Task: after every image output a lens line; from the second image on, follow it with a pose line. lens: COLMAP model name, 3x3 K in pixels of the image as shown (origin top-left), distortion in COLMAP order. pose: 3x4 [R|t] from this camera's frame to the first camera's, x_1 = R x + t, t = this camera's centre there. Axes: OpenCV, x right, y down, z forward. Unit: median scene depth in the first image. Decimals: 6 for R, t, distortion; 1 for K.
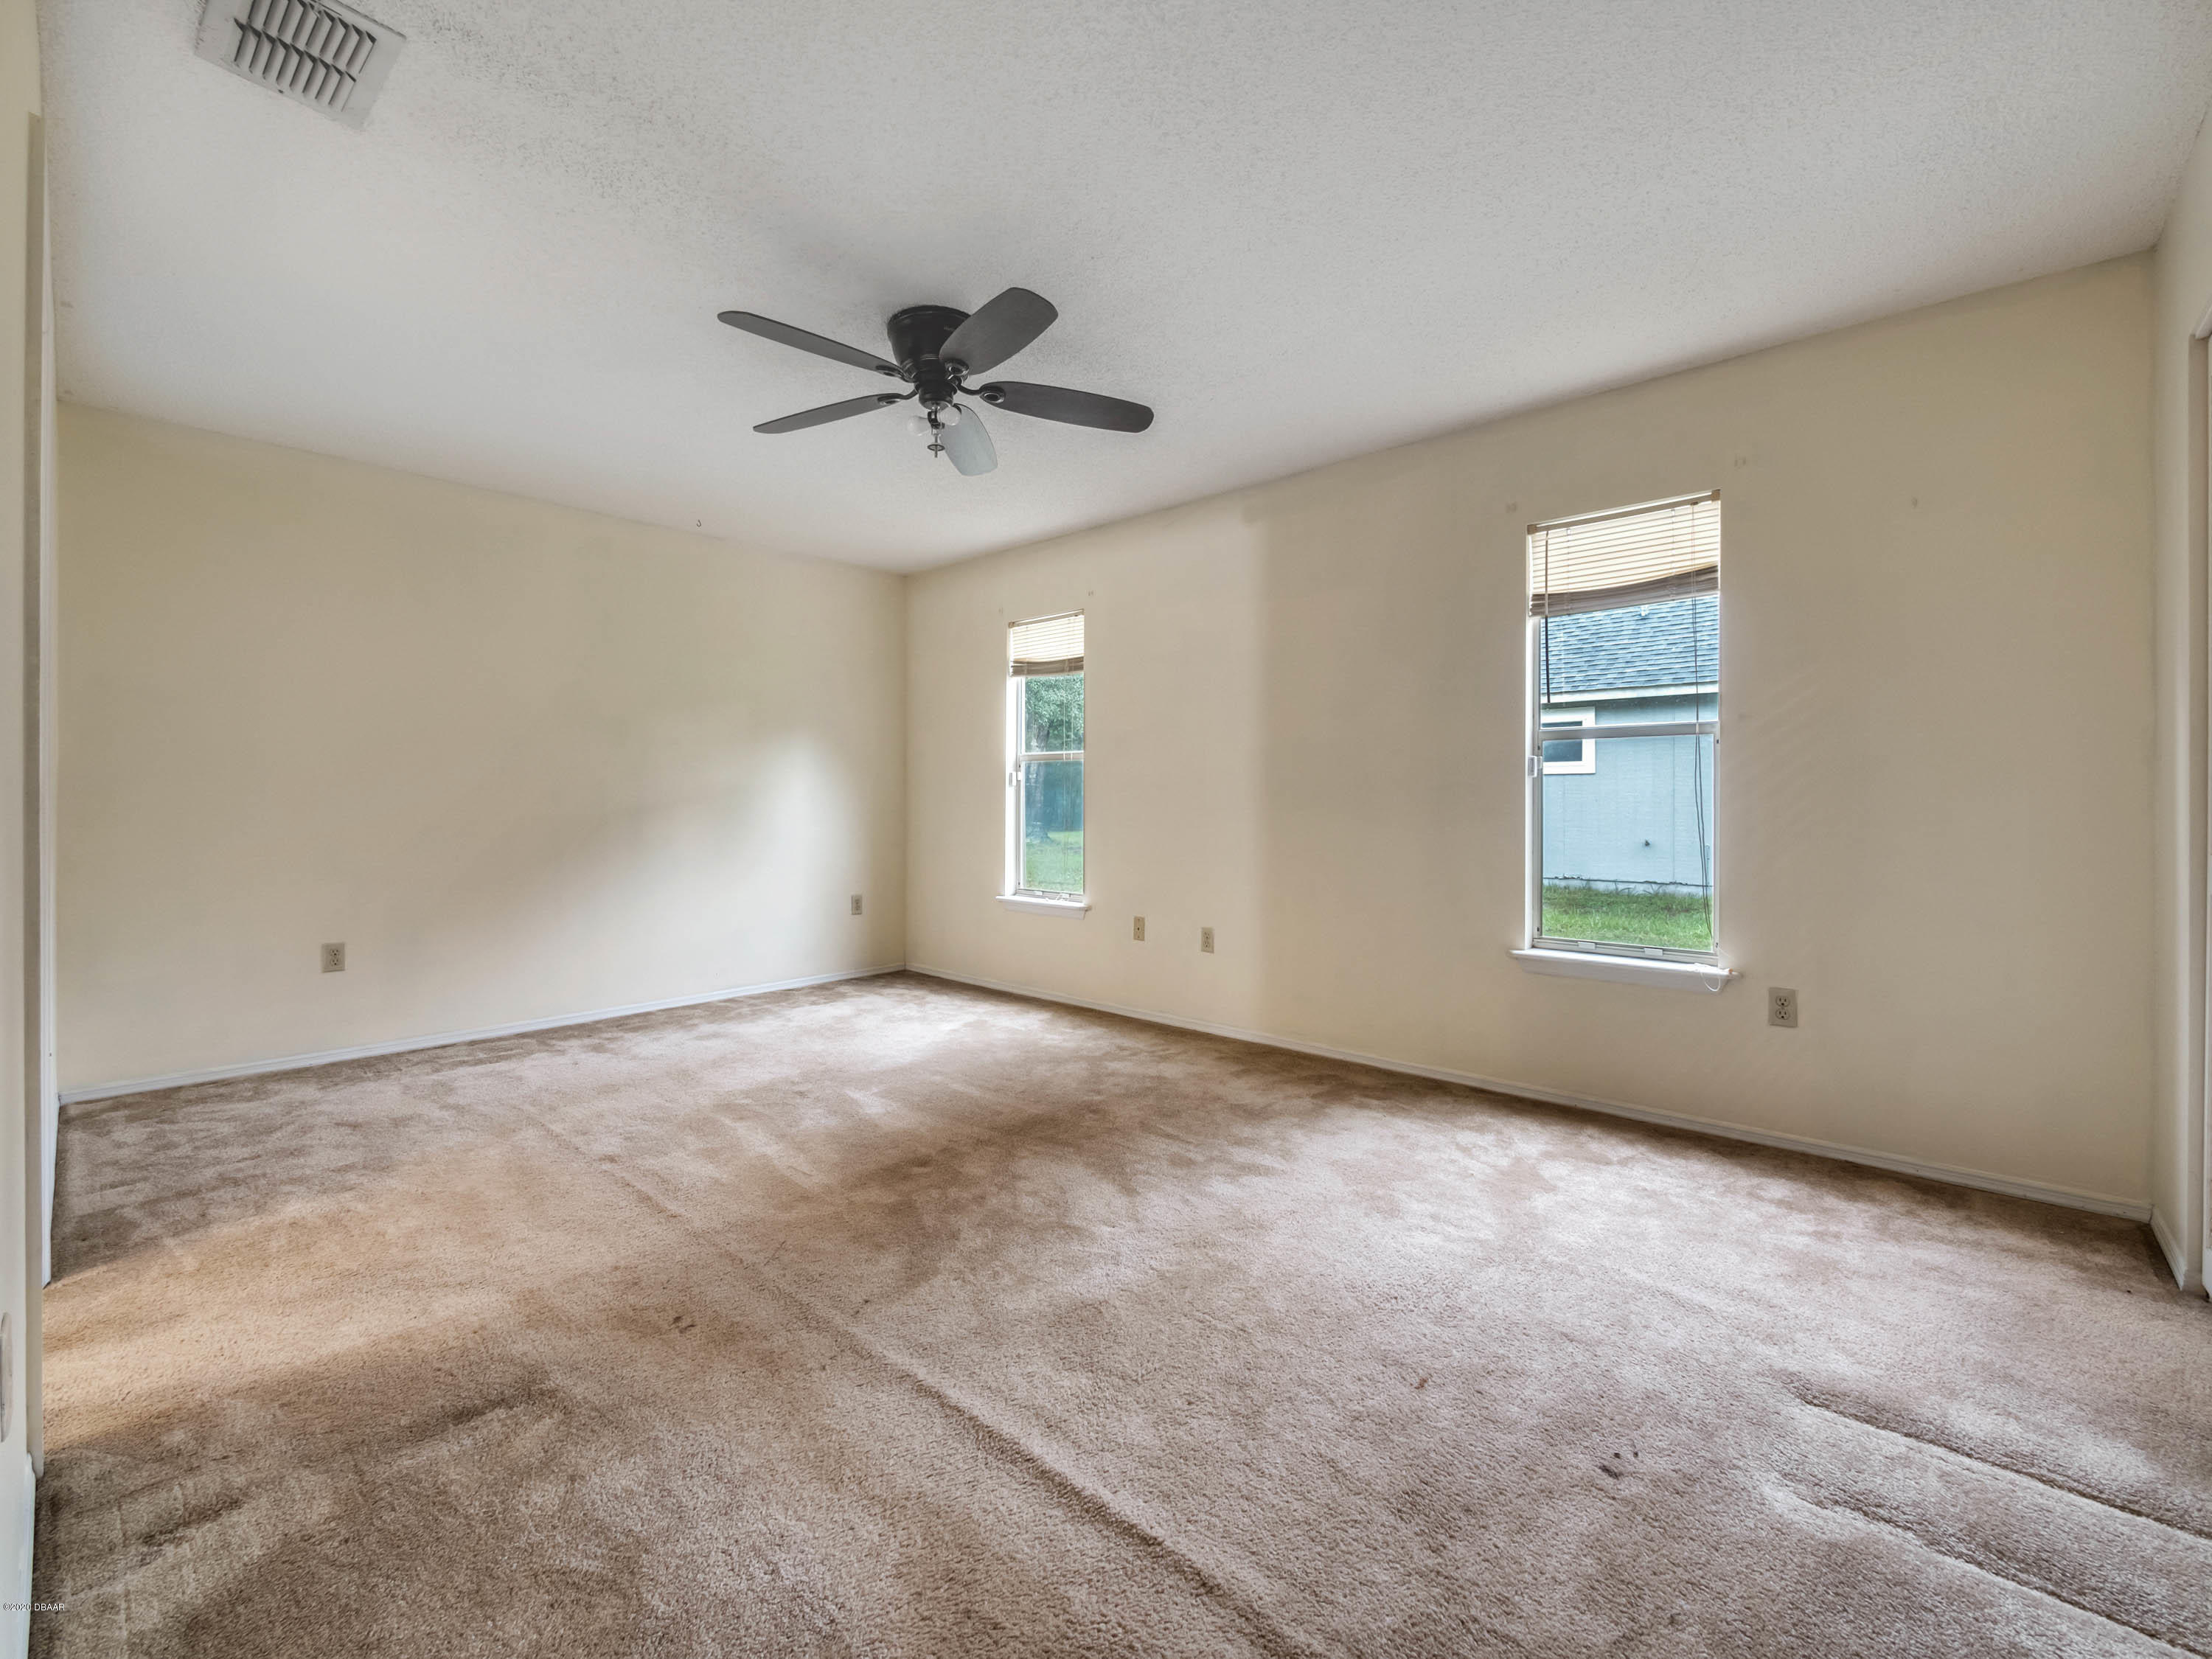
lens RADIAL K [[932.2, 0, 1096.9], [0, 932.2, 811.3], [0, 0, 1]] dist [-0.009764, 0.000809]
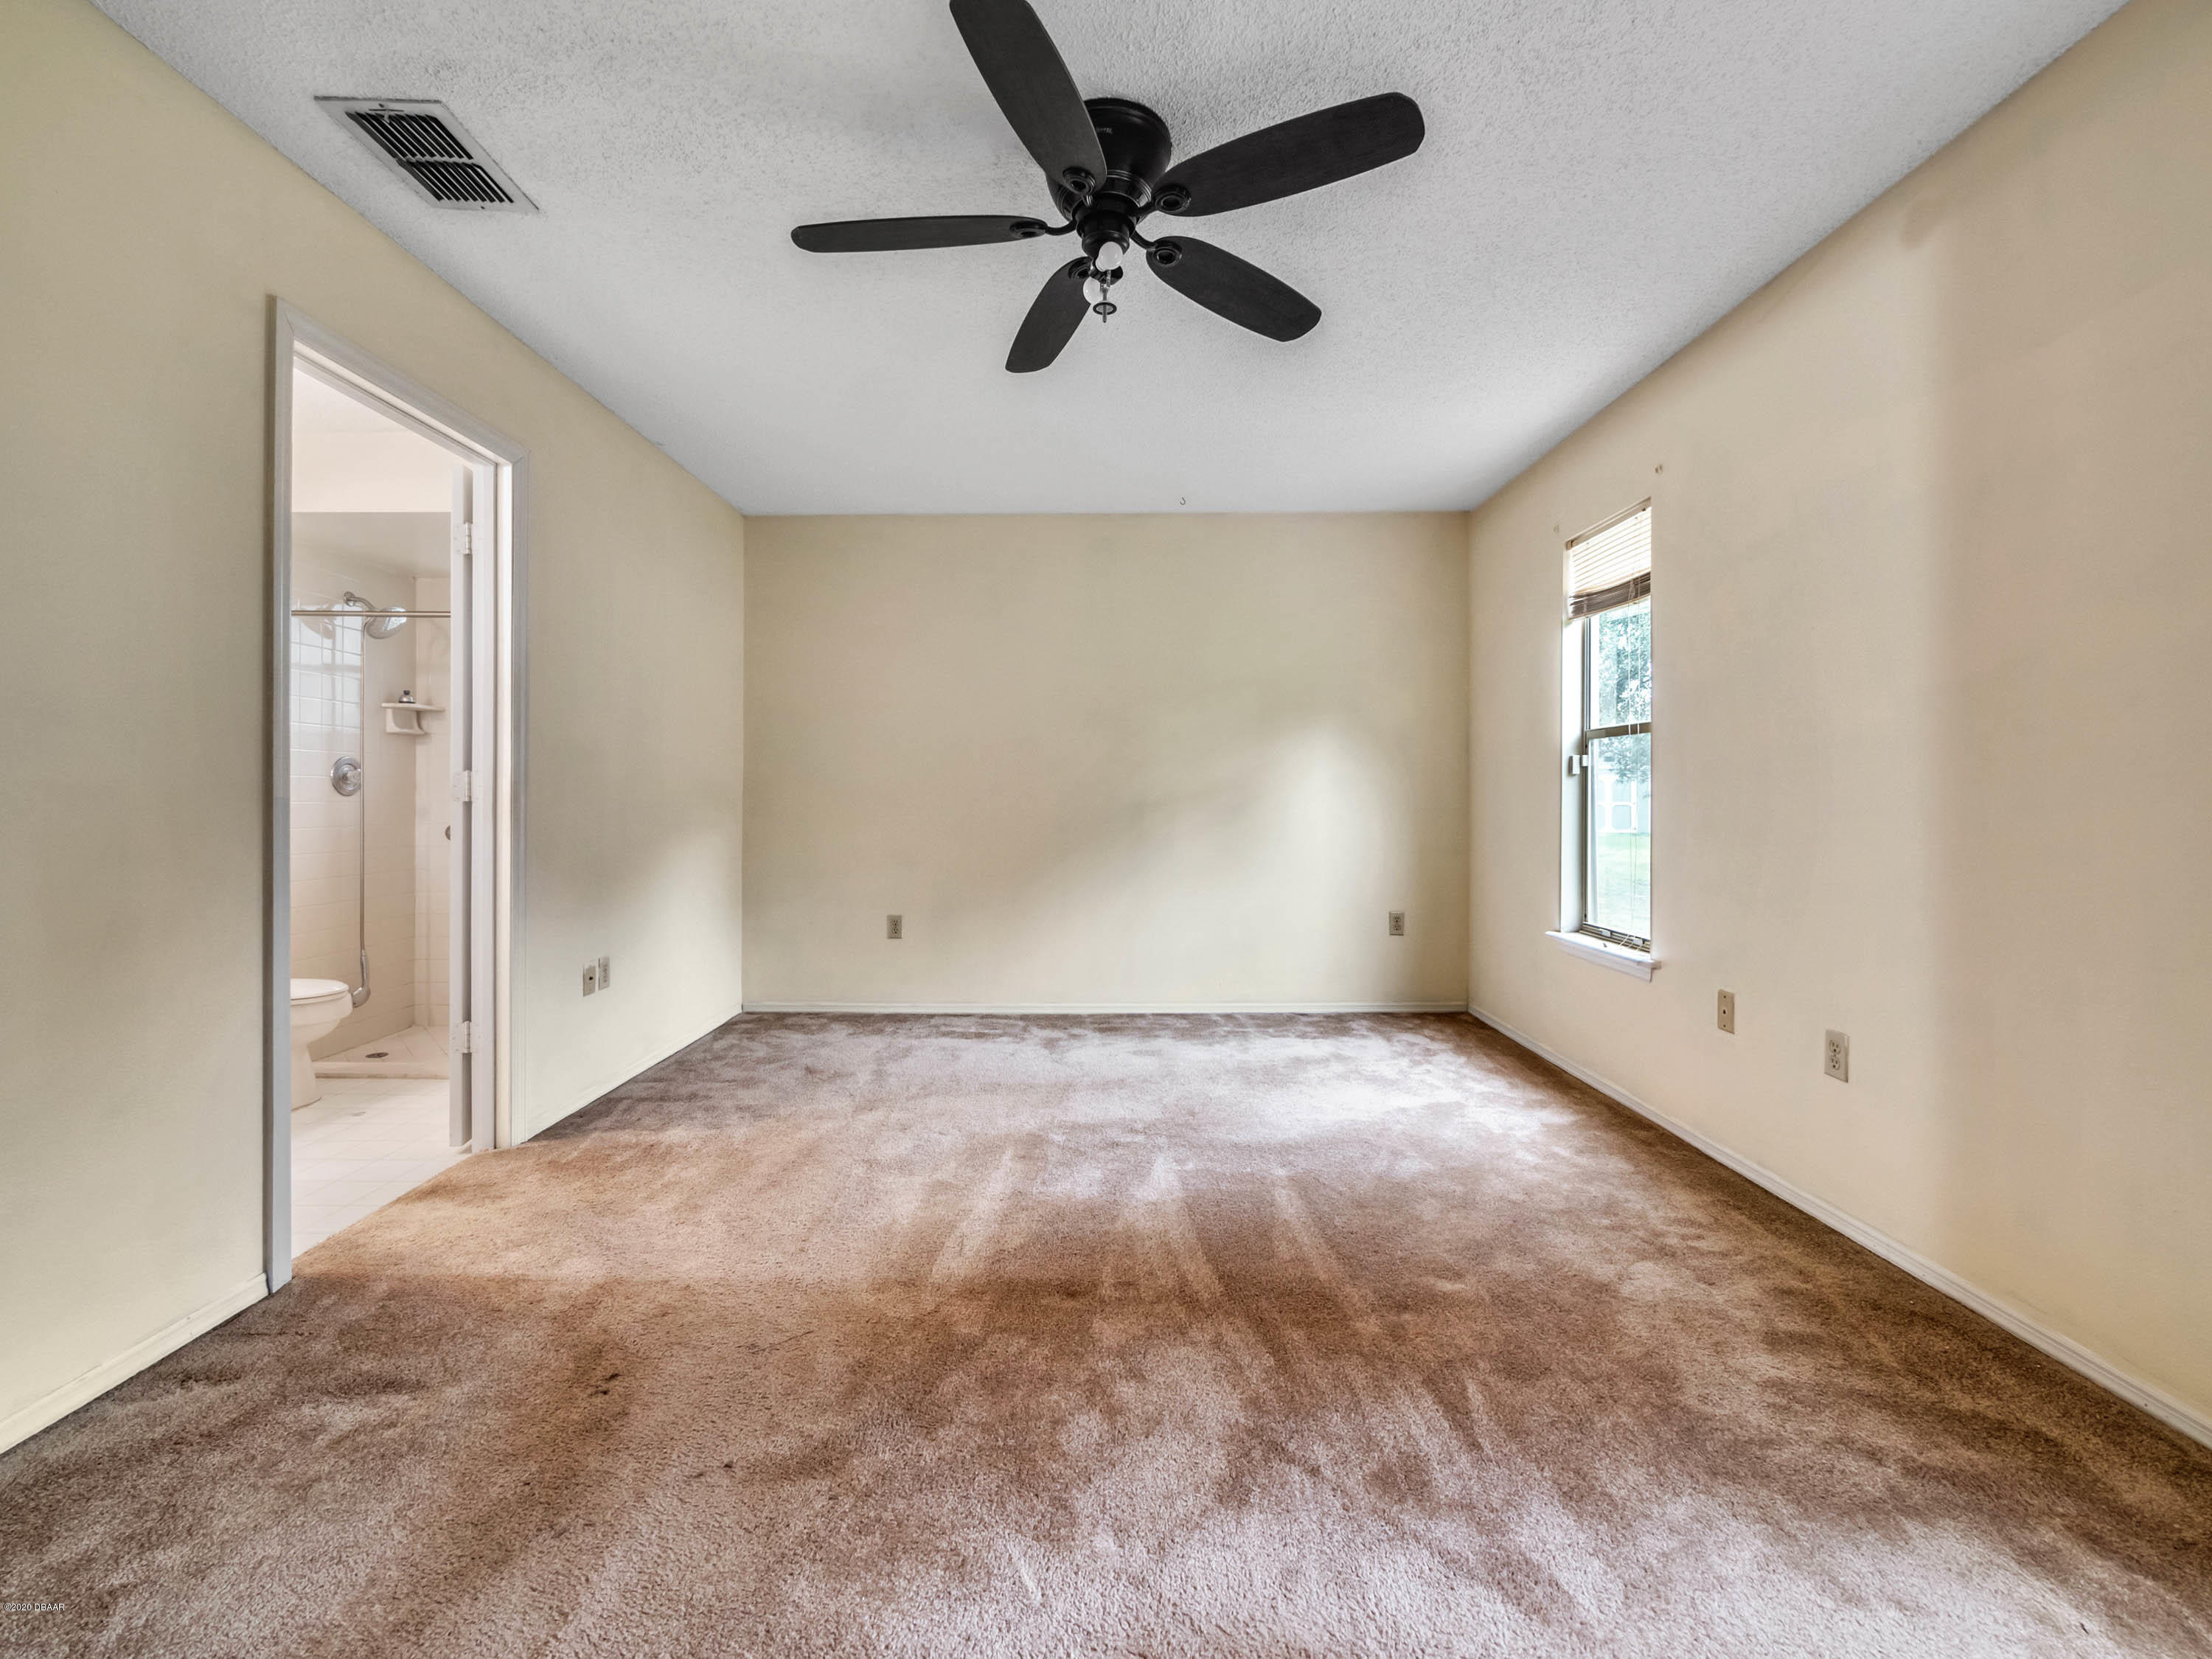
lens RADIAL K [[932.2, 0, 1096.9], [0, 932.2, 811.3], [0, 0, 1]] dist [-0.009764, 0.000809]
pose [[0.671660, 0.008814, -0.740807, 0.209593], [-0.006993, 0.999960, 0.005556, -0.002524], [0.740826, 0.001449, 0.671695, 0.300472]]
